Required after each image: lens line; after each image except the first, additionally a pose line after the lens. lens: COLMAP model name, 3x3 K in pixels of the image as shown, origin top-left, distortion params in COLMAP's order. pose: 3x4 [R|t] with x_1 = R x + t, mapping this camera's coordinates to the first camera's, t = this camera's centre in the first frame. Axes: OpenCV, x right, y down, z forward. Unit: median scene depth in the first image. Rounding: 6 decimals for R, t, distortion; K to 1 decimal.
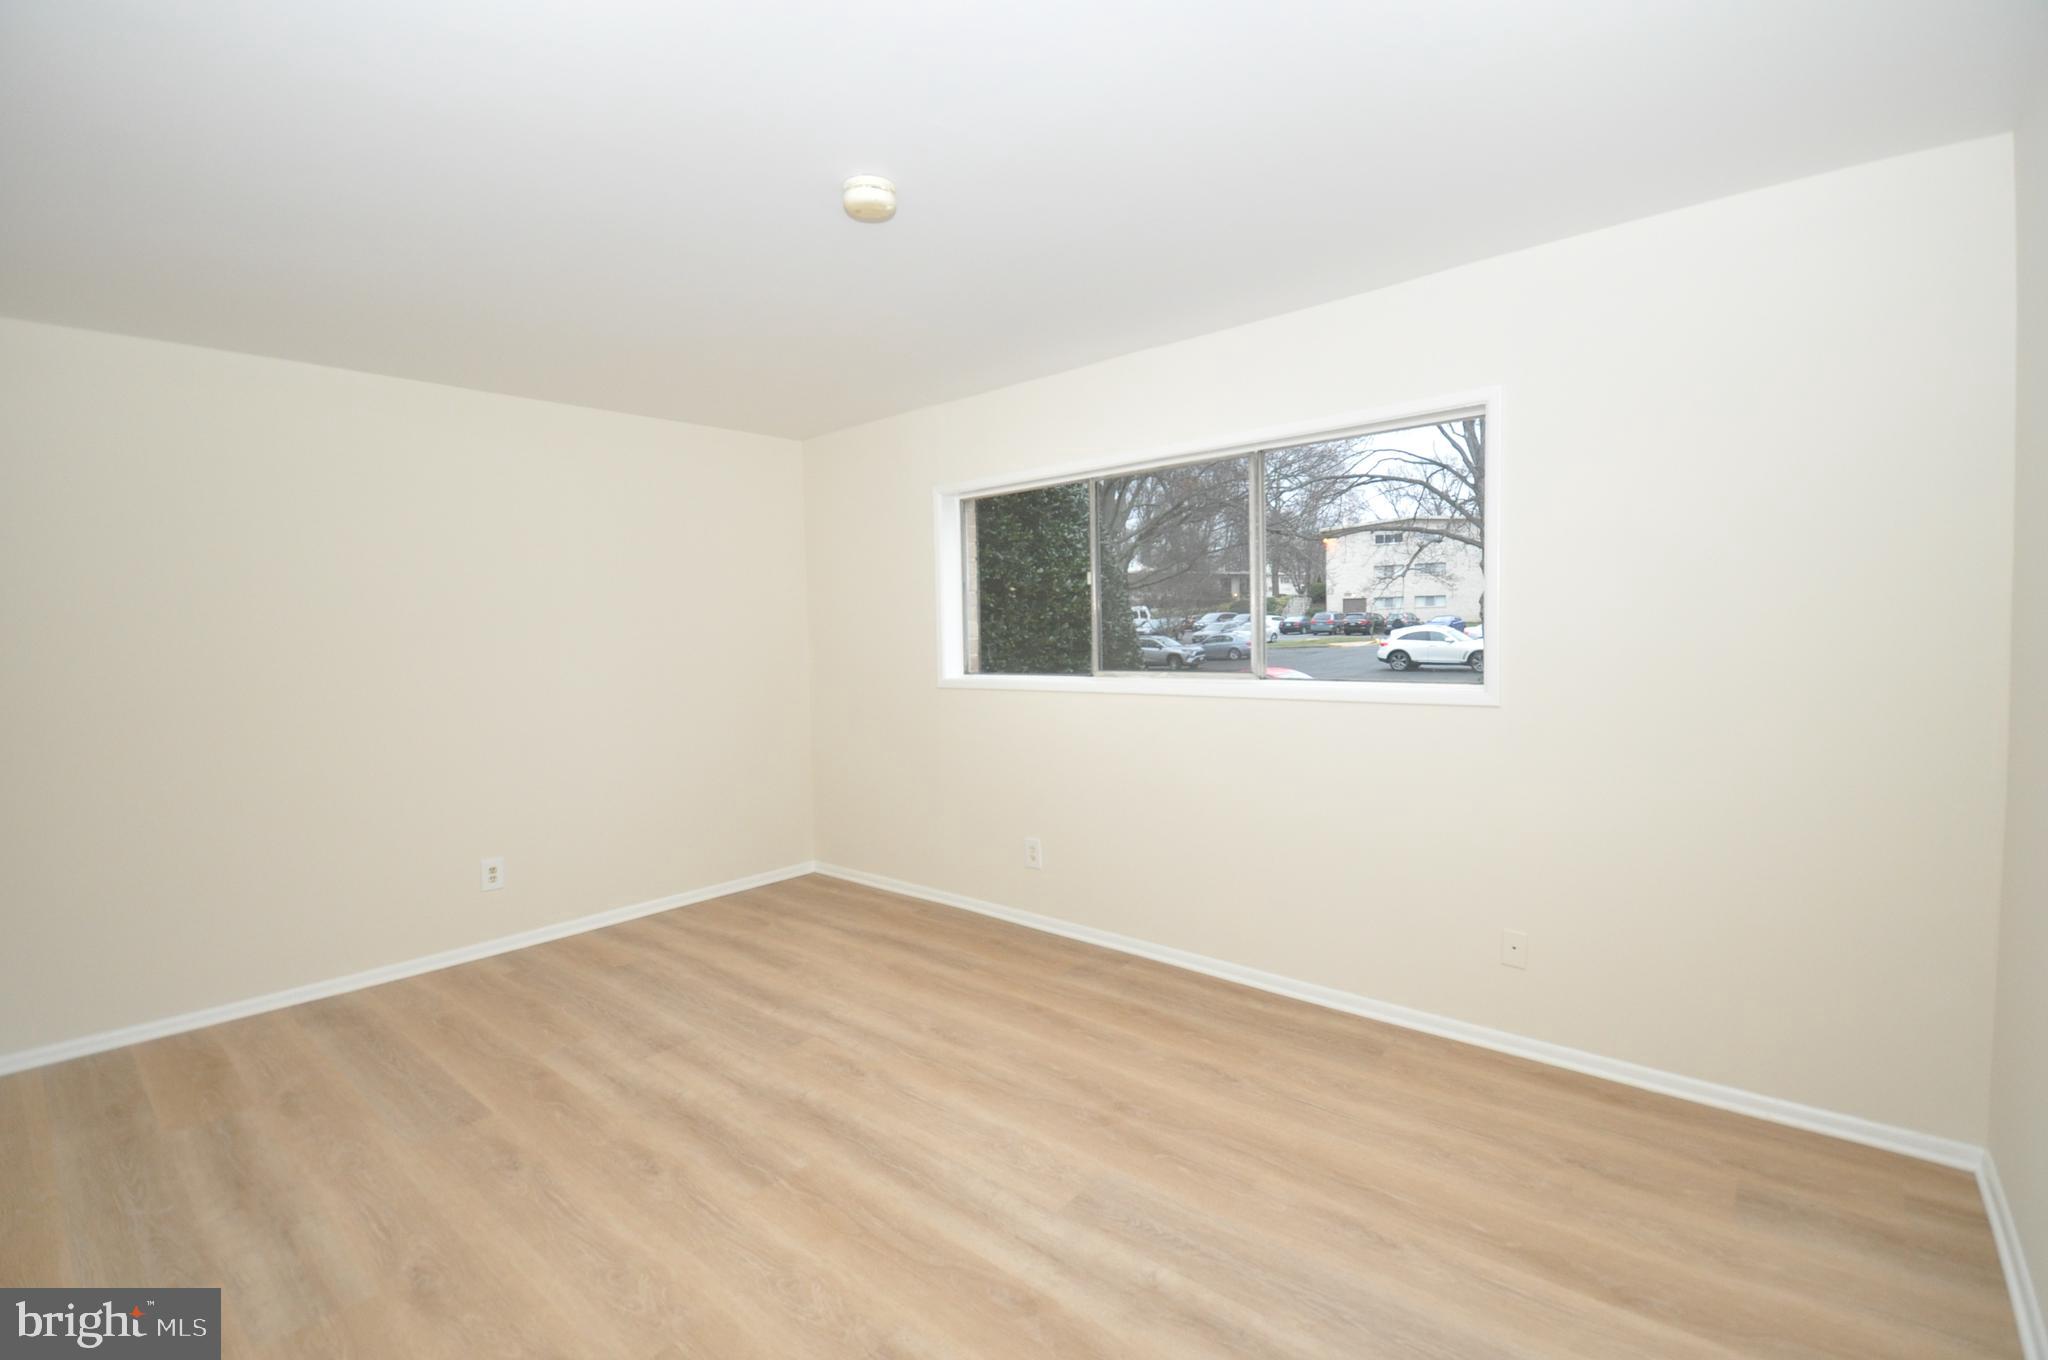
lens RADIAL K [[901.8, 0, 1030.4], [0, 901.8, 673.9], [0, 0, 1]] dist [0.007556, -0.017156]
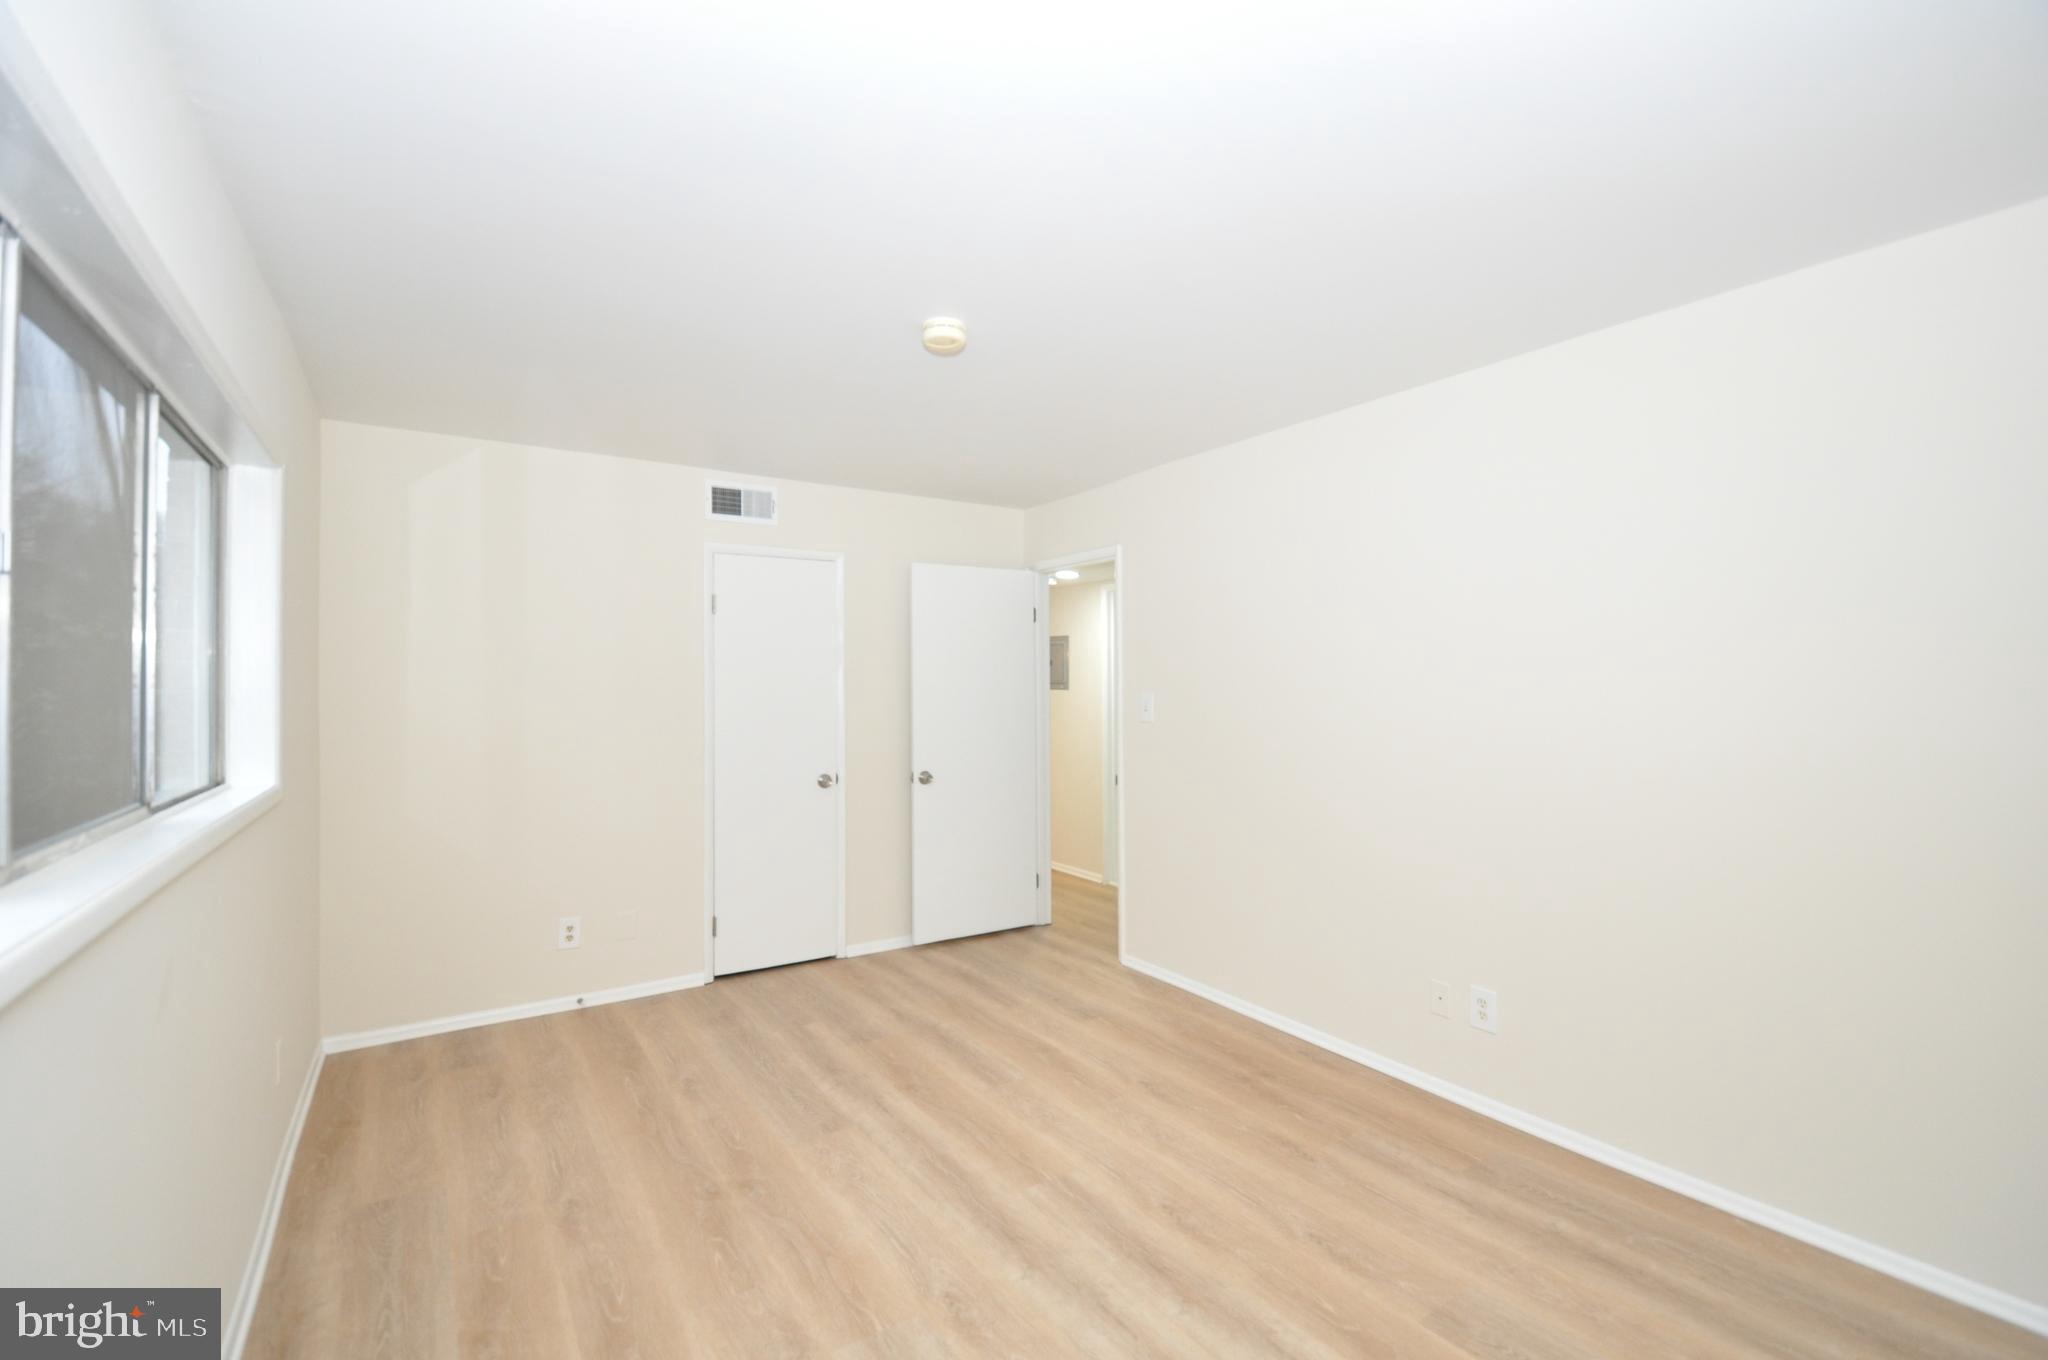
lens RADIAL K [[901.8, 0, 1022.0], [0, 901.8, 671.7], [0, 0, 1]] dist [0.007556, -0.017156]
pose [[-0.957923, 0.032204, 0.285213, -0.519013], [0.042362, 0.998666, 0.029517, -0.099116], [-0.283882, 0.040357, -0.958010, 1.832524]]
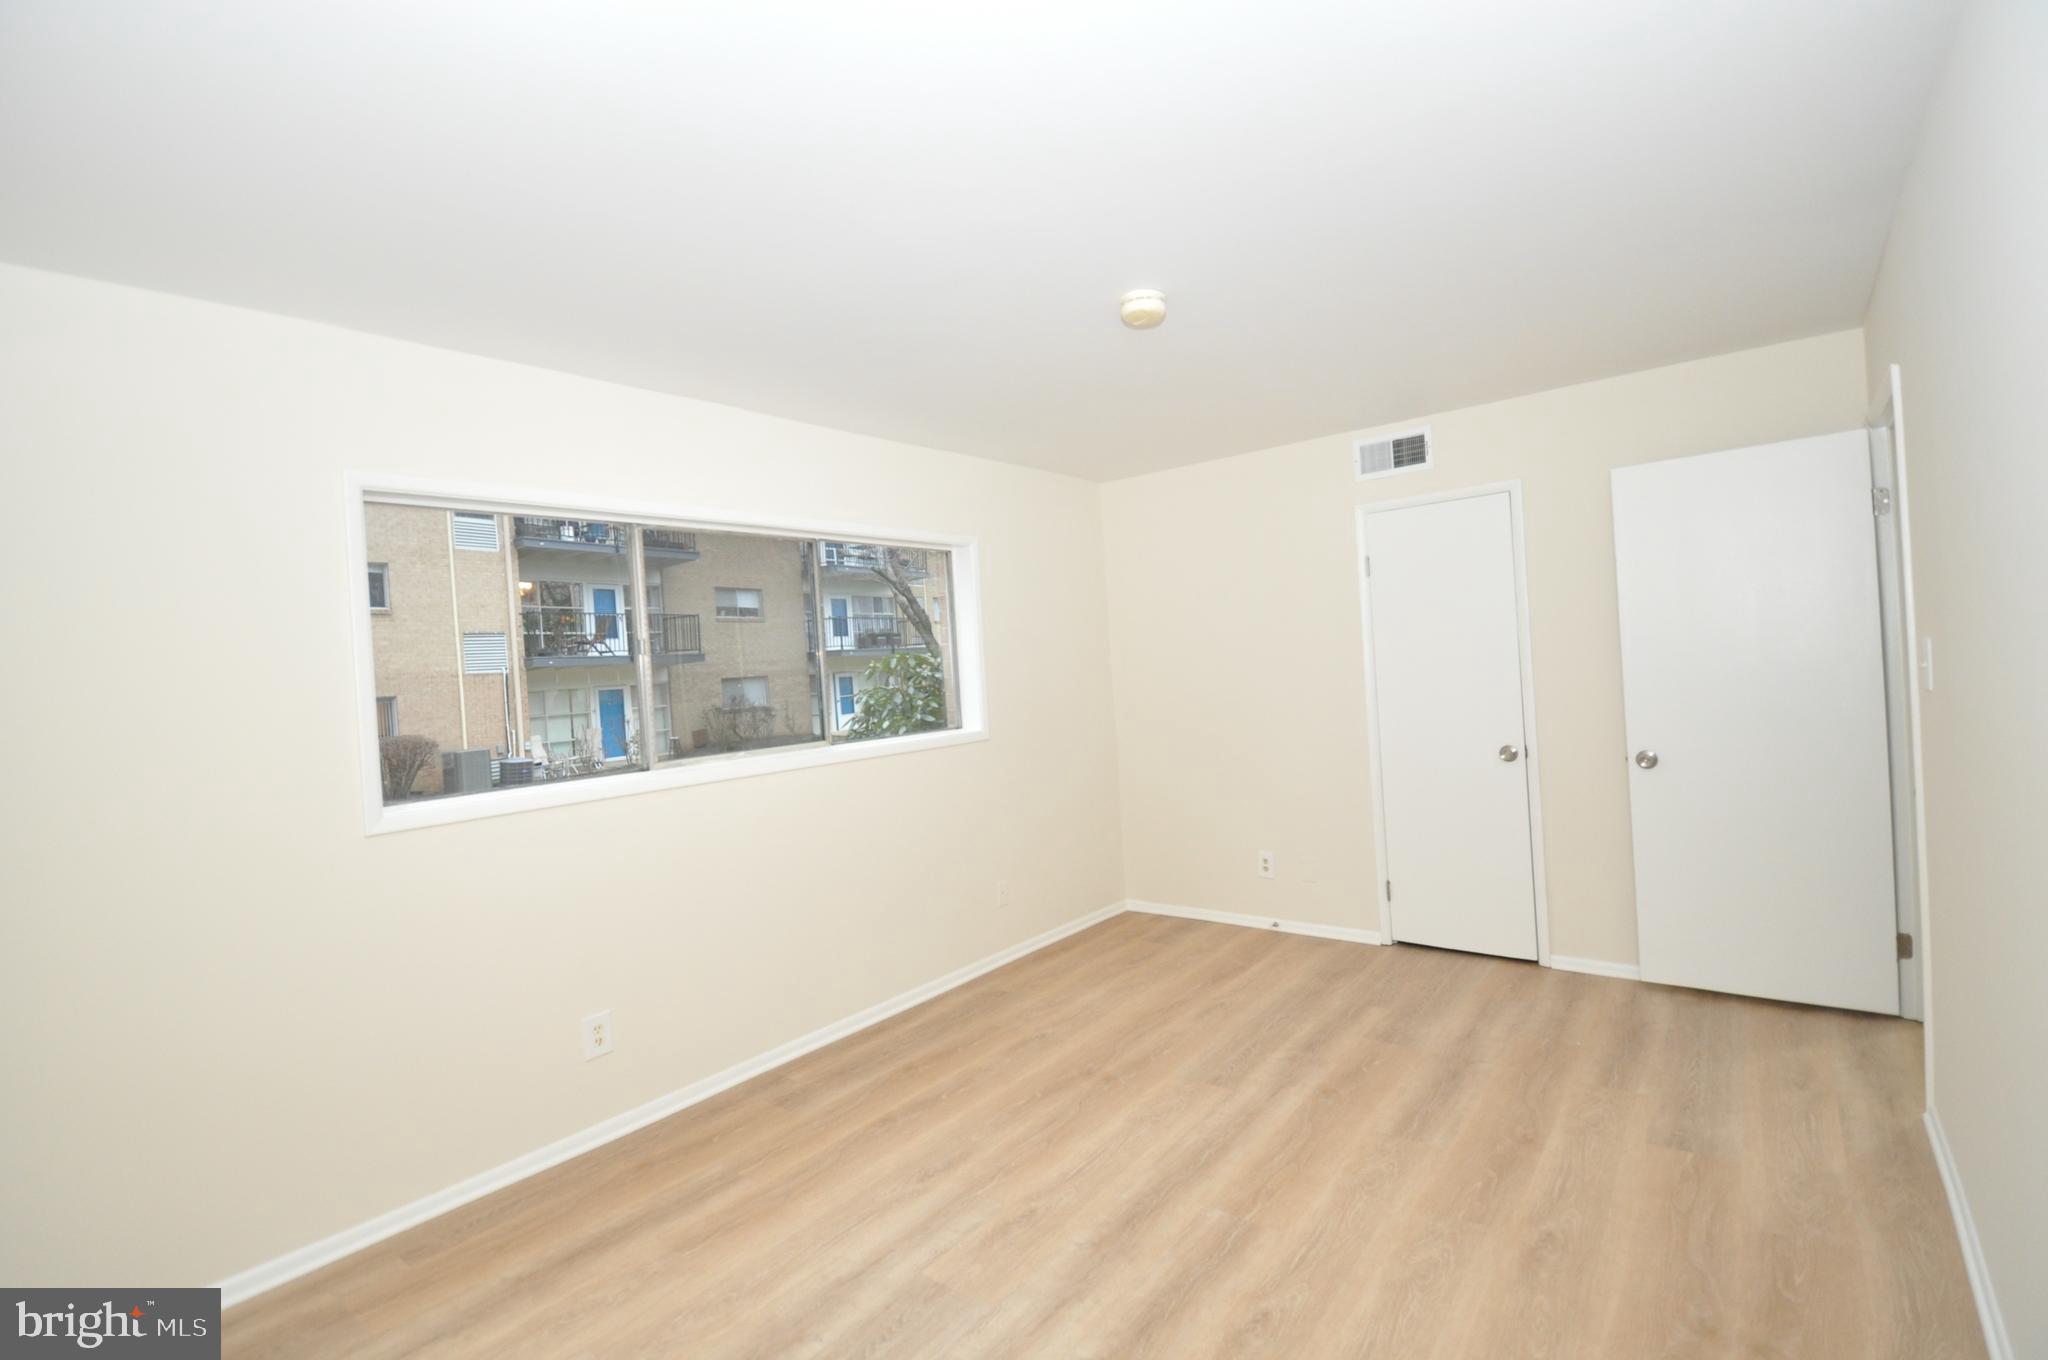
lens RADIAL K [[901.8, 0, 1023.9], [0, 901.8, 666.4], [0, 0, 1]] dist [0.007556, -0.017156]
pose [[-0.018051, 0.022749, 0.999578, -1.144358], [0.113474, 0.993328, -0.020558, -0.053145], [-0.993377, 0.113055, -0.020512, 1.058273]]
